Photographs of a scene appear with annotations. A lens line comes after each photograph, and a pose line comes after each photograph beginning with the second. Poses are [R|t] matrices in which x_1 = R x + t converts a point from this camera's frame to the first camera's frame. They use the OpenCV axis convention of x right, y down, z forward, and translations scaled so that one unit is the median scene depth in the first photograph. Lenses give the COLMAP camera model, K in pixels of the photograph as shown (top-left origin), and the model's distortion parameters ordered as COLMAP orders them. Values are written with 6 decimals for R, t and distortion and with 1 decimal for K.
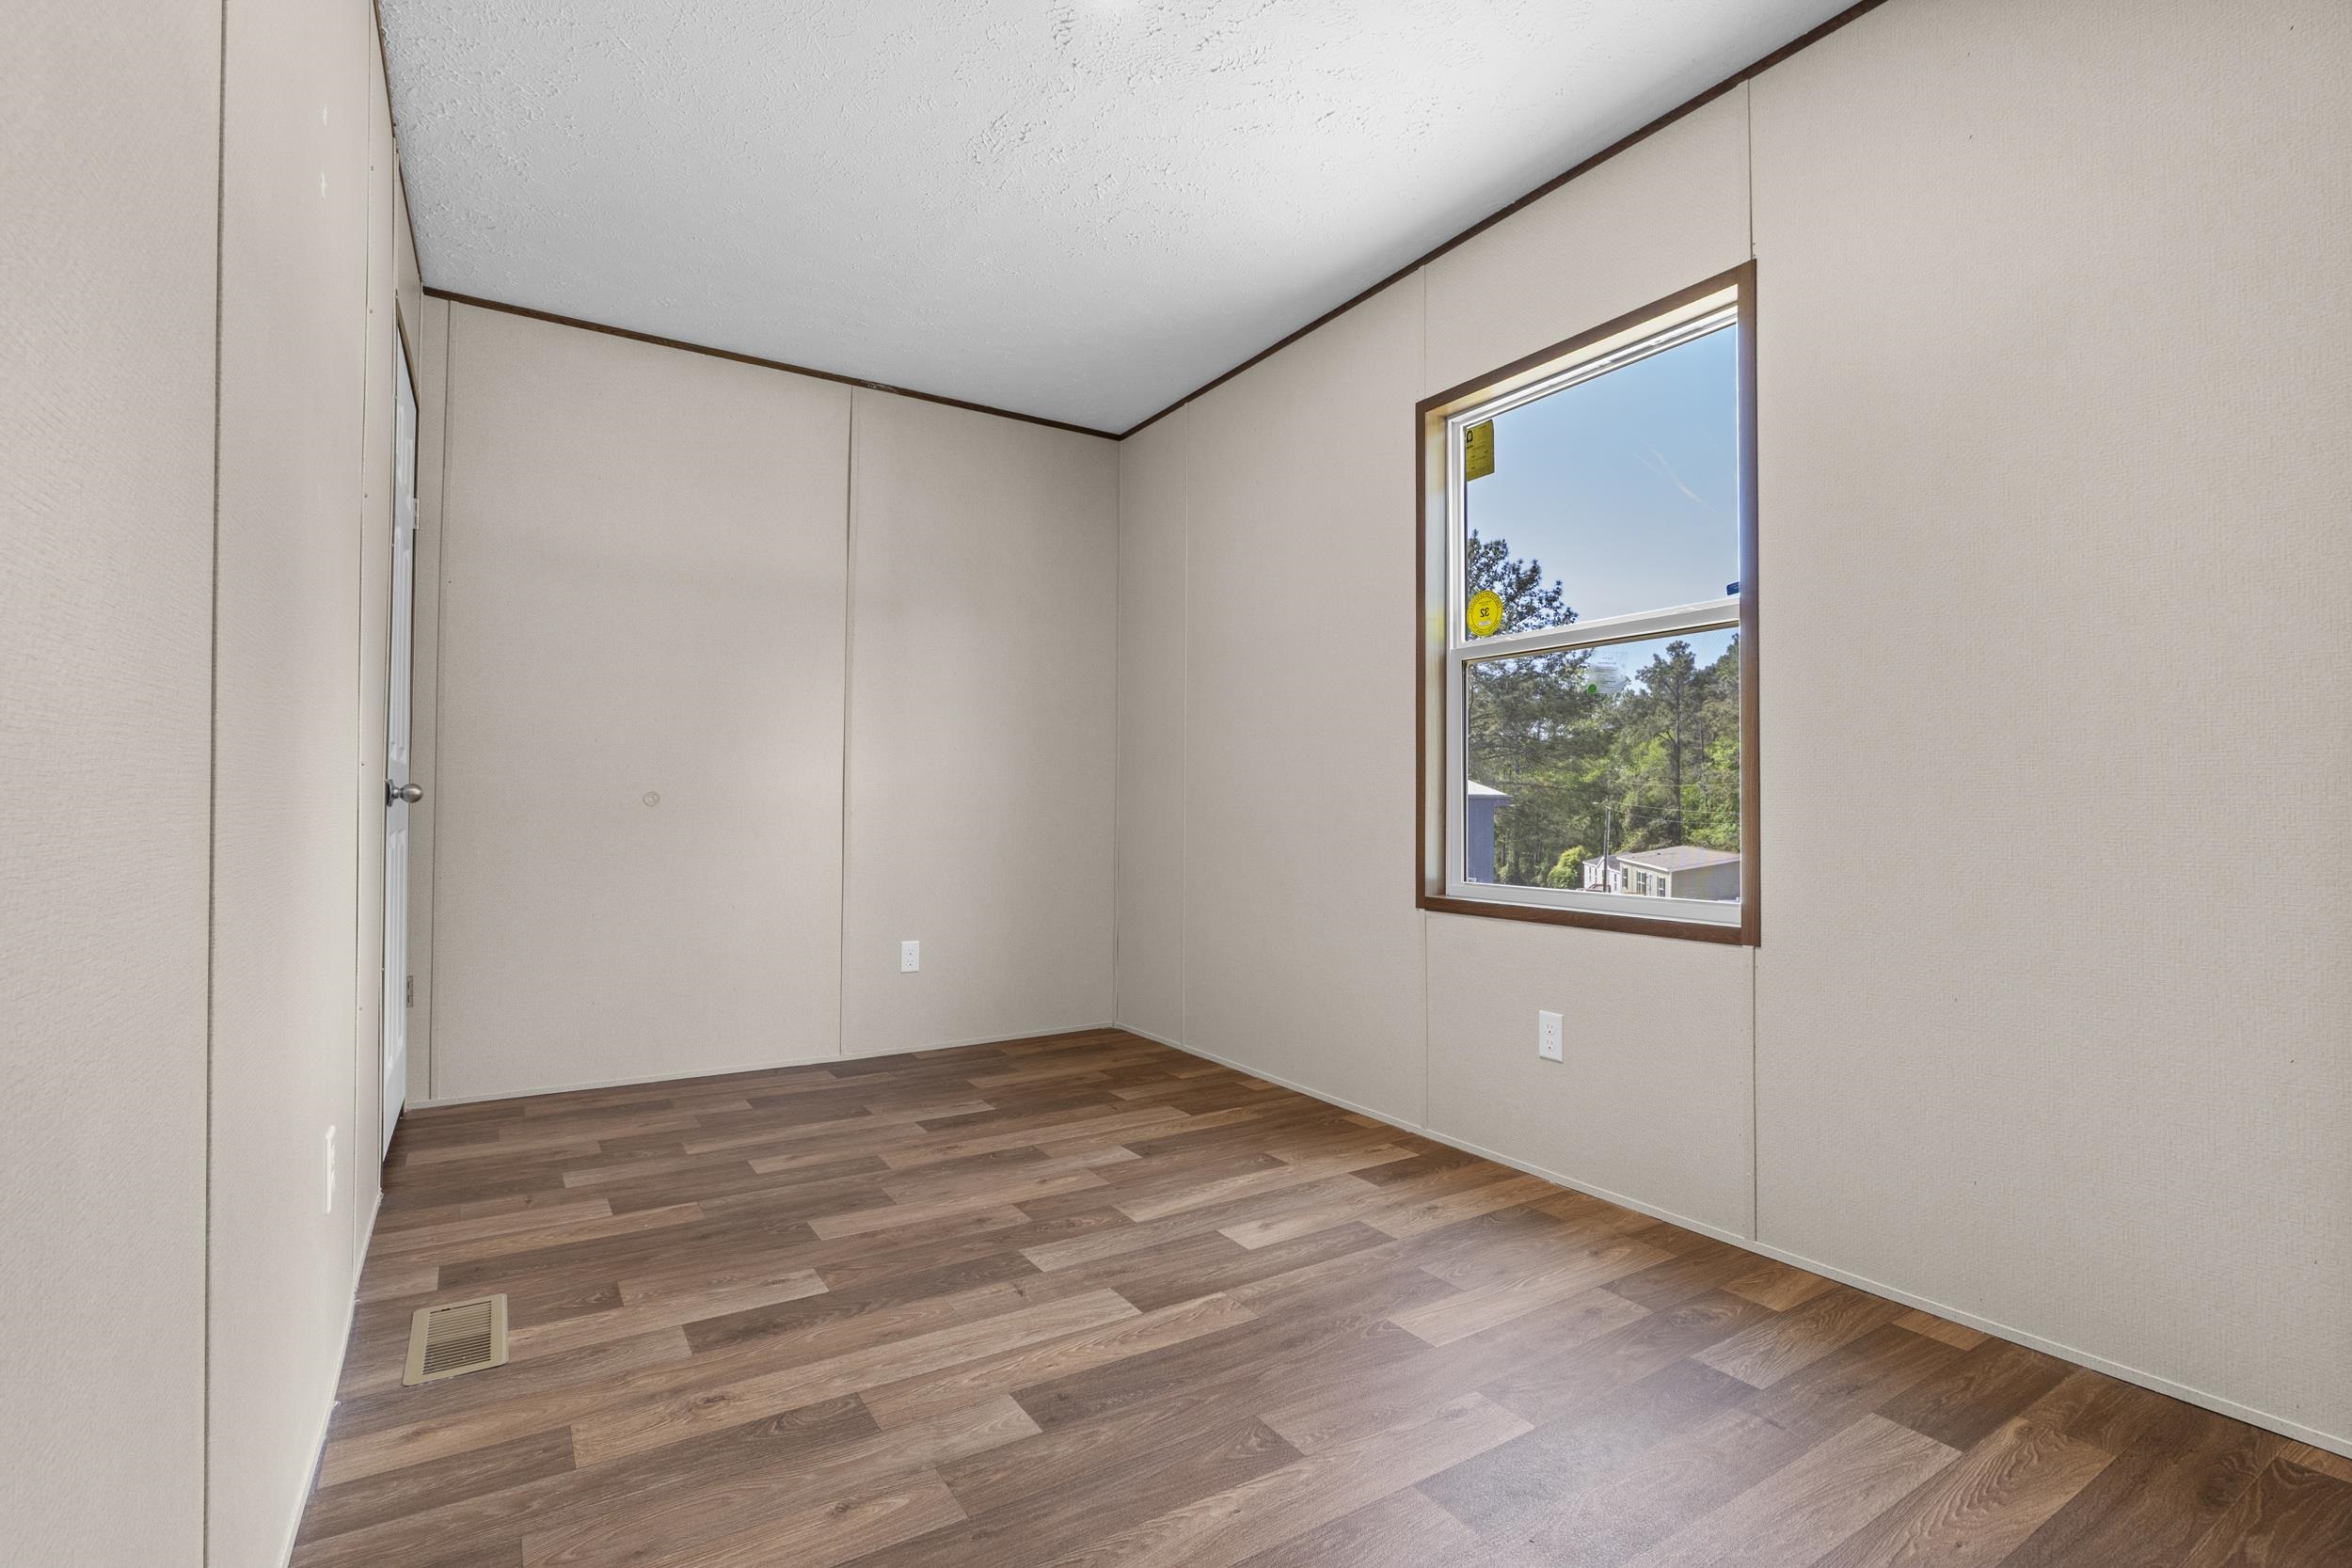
lens RADIAL K [[1073.5, 0, 1169.4], [0, 1073.5, 796.1], [0, 0, 1]] dist [-0.015522, 0.003696]
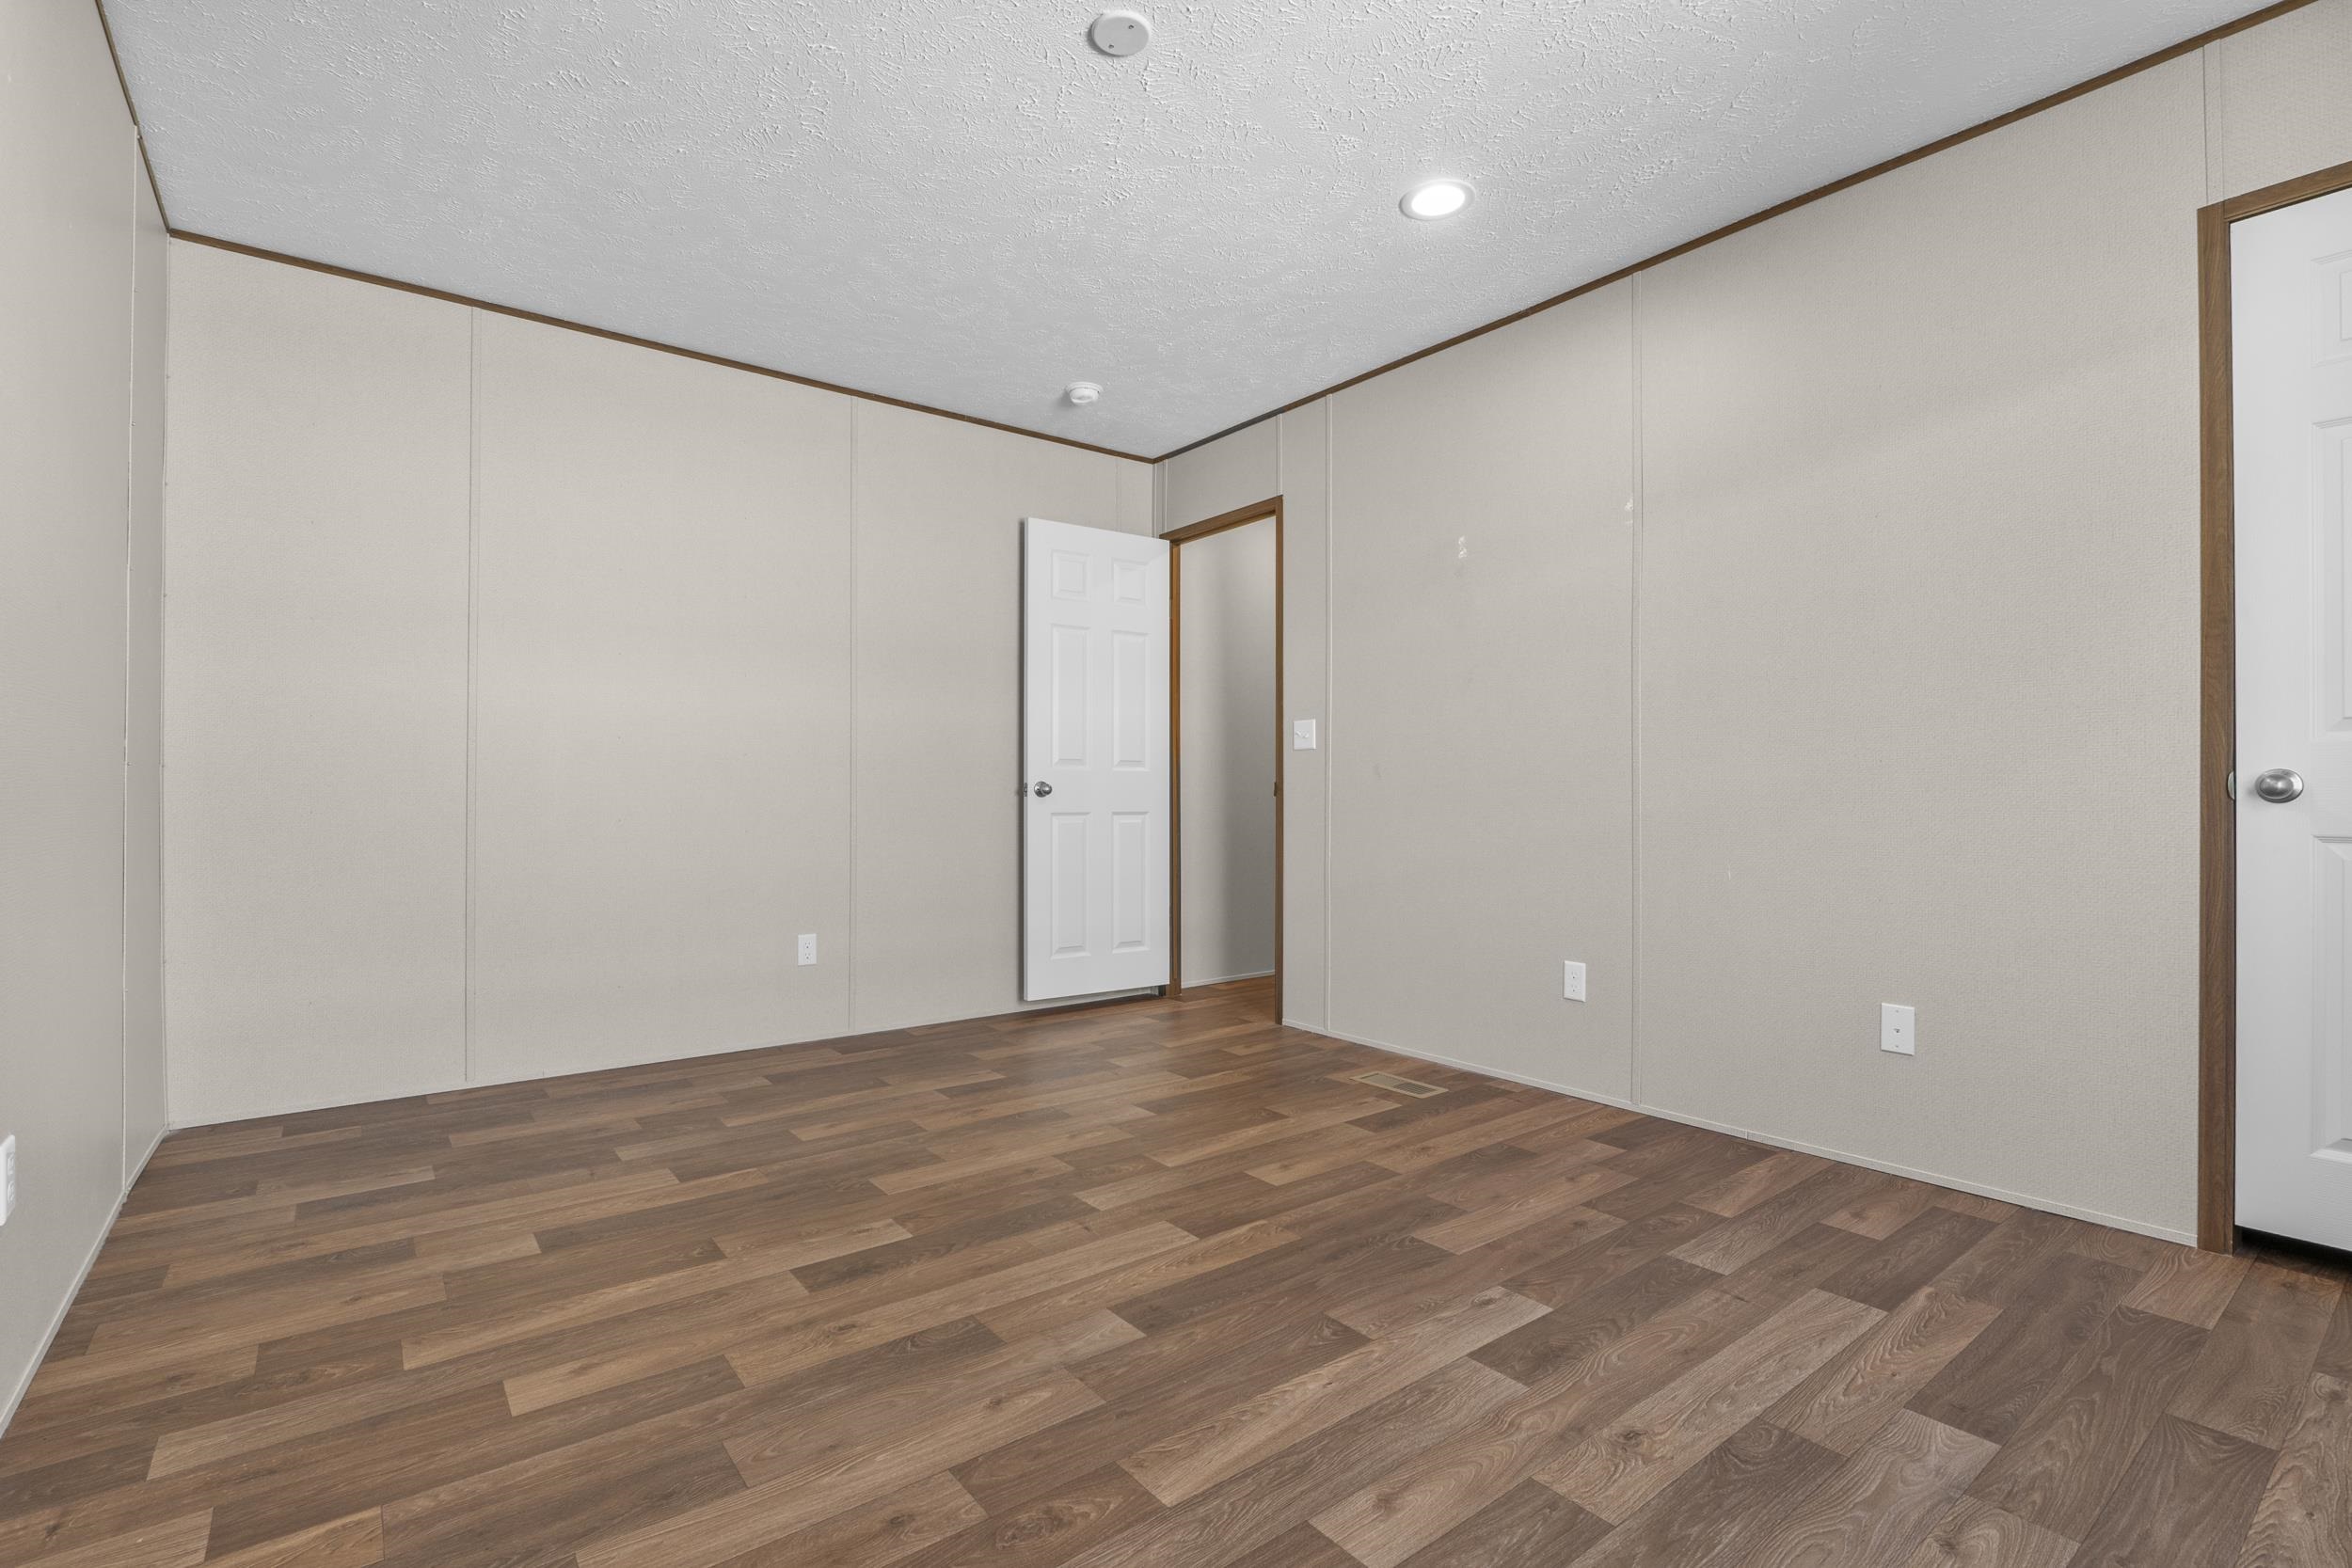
lens RADIAL K [[1073.5, 0, 1170.1], [0, 1073.5, 782.8], [0, 0, 1]] dist [-0.015522, 0.003696]
pose [[0.995917, -0.009332, 0.089785, -0.167399], [0.008754, 0.999938, 0.006831, -0.011430], [-0.089843, -0.006017, 0.995938, -0.135820]]
